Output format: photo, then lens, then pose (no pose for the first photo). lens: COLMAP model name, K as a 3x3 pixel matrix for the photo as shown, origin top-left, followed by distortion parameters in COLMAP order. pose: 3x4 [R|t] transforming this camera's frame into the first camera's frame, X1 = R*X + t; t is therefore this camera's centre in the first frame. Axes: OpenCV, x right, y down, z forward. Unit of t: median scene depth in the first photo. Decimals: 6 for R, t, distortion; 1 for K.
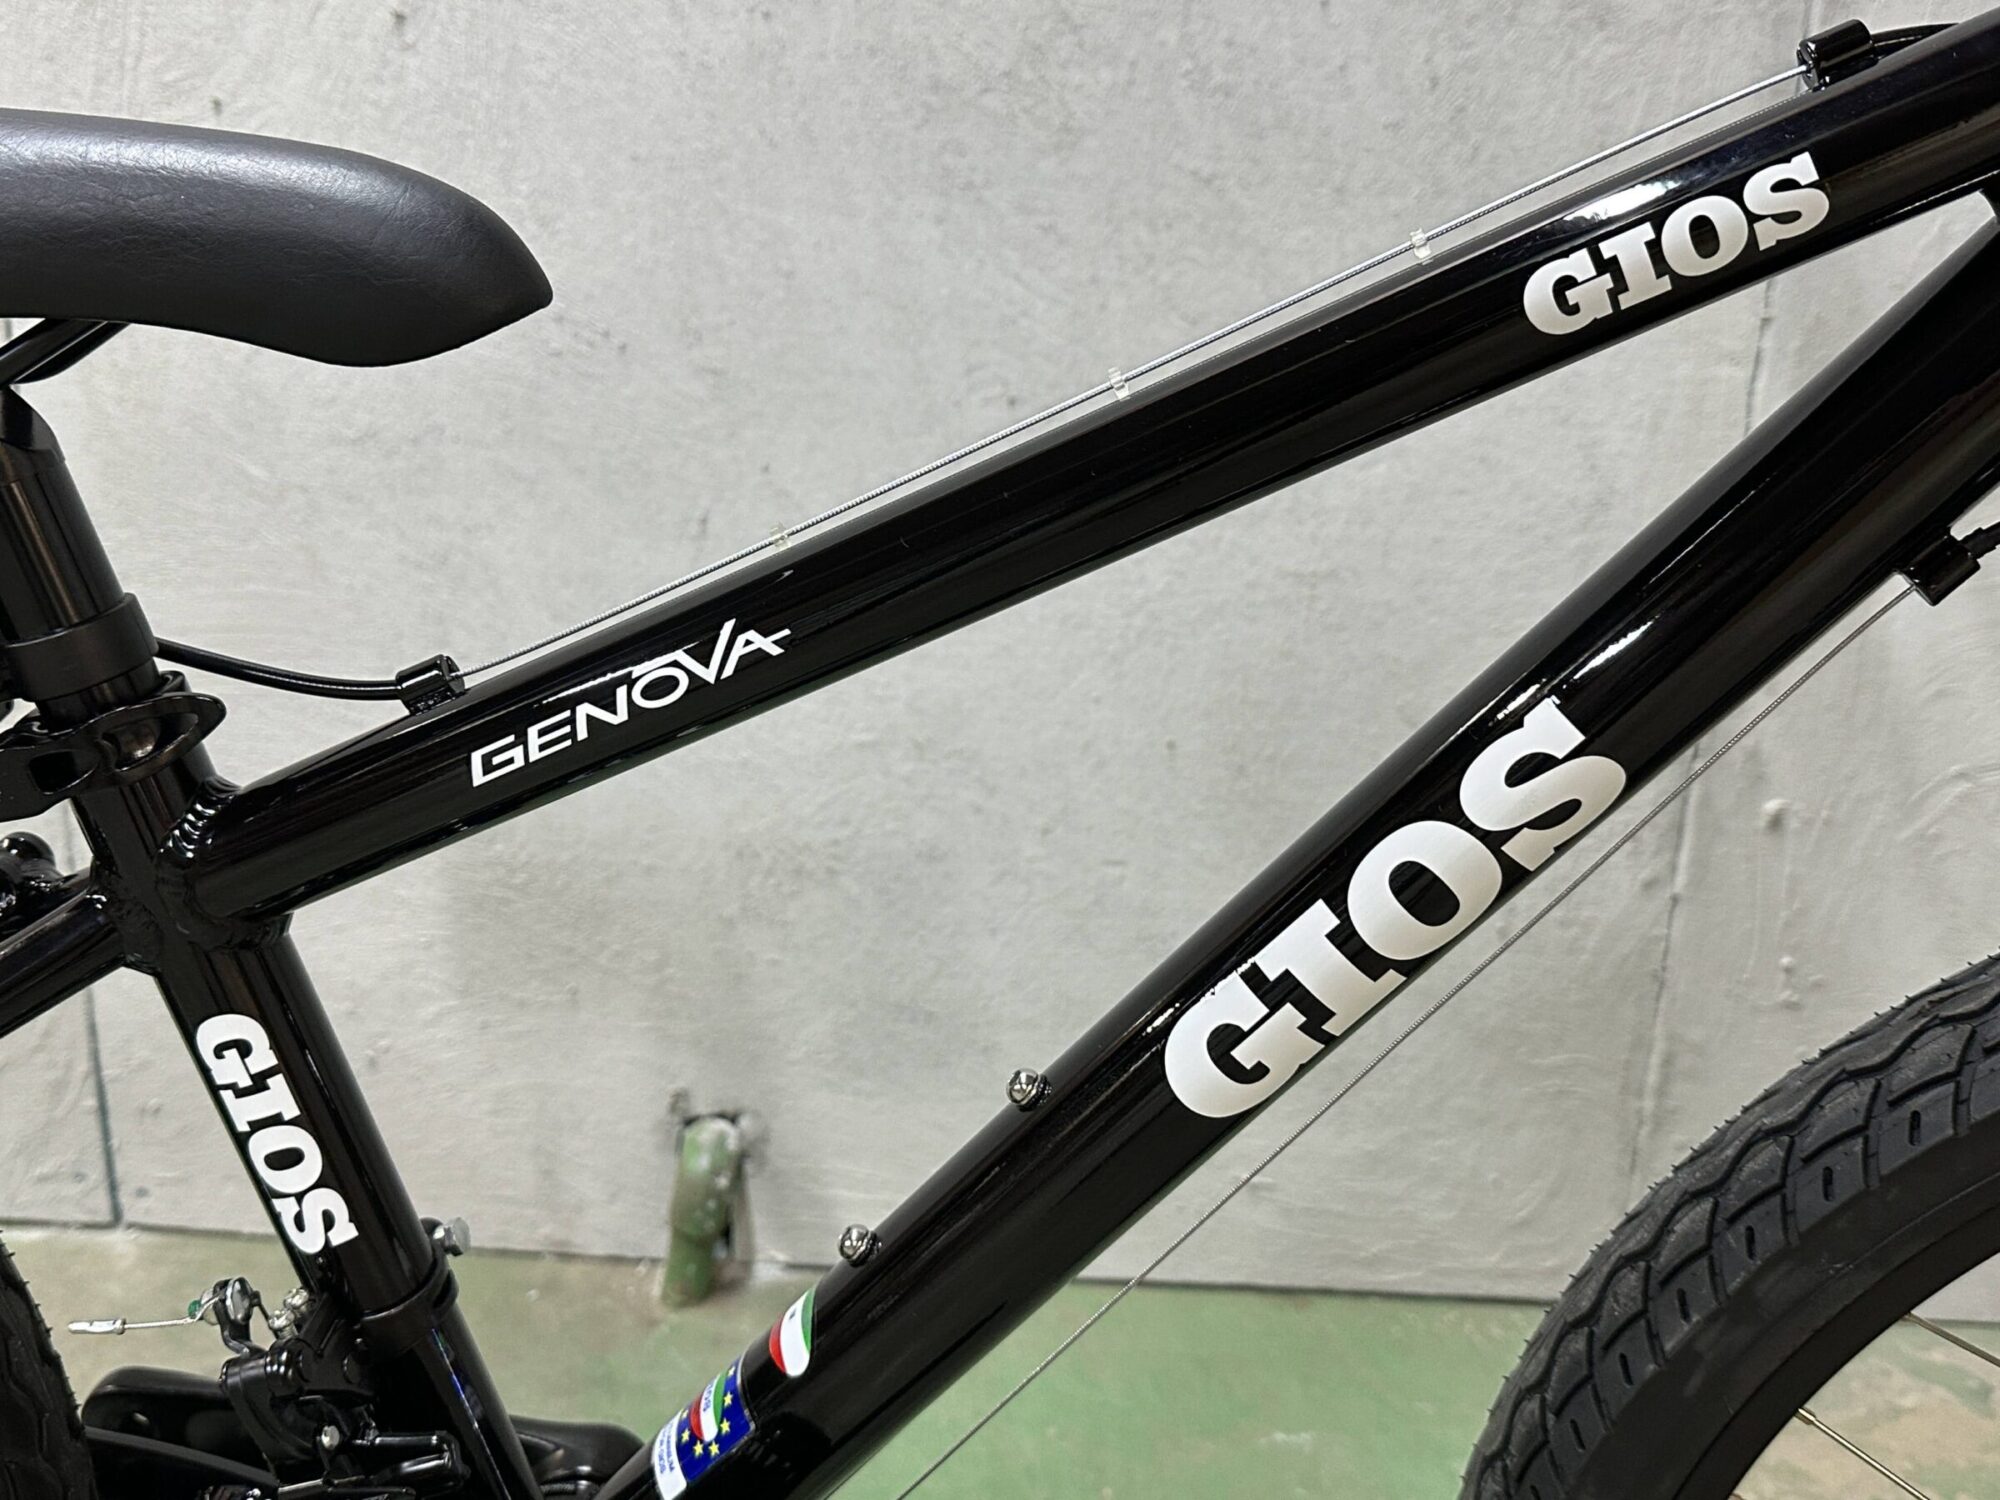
lens RADIAL K [[1973.9, 0, 993.8], [0, 1973.9, 733.7], [0, 0, 1]] dist [0.187475, -0.478714]
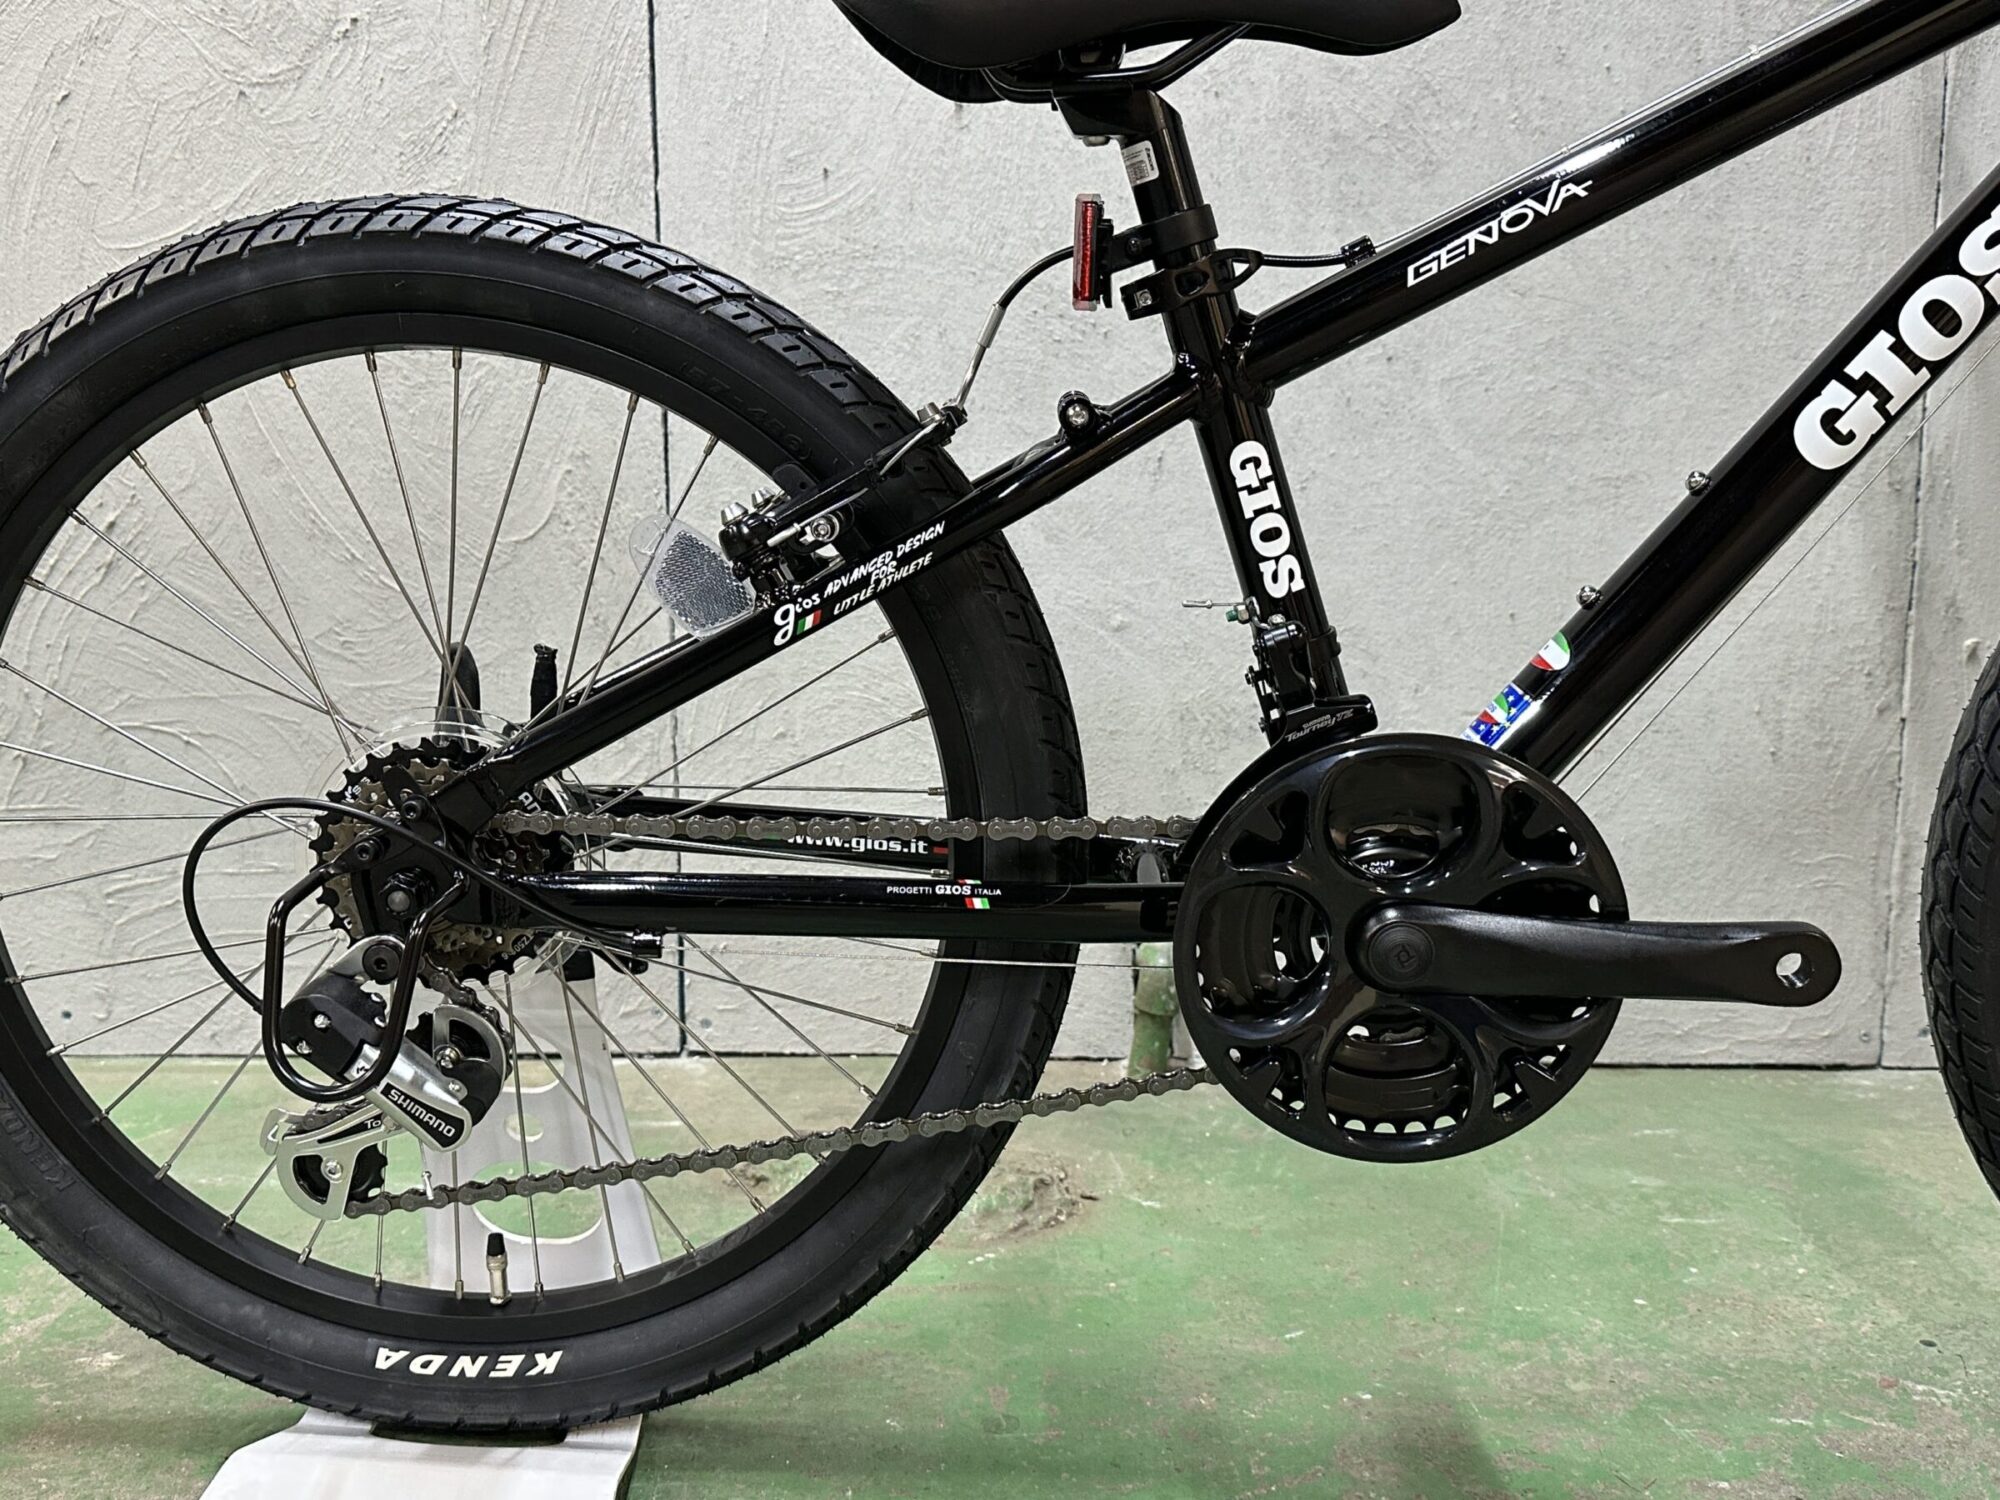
lens RADIAL K [[1957.8, 0, 992.0], [0, 1957.8, 733.5], [0, 0, 1]] dist [0.177838, -0.416539]
pose [[0.999304, -0.036430, 0.008031, -0.289060], [0.037260, 0.985260, -0.166958, 0.309253], [-0.001830, 0.167141, 0.985931, -0.309292]]
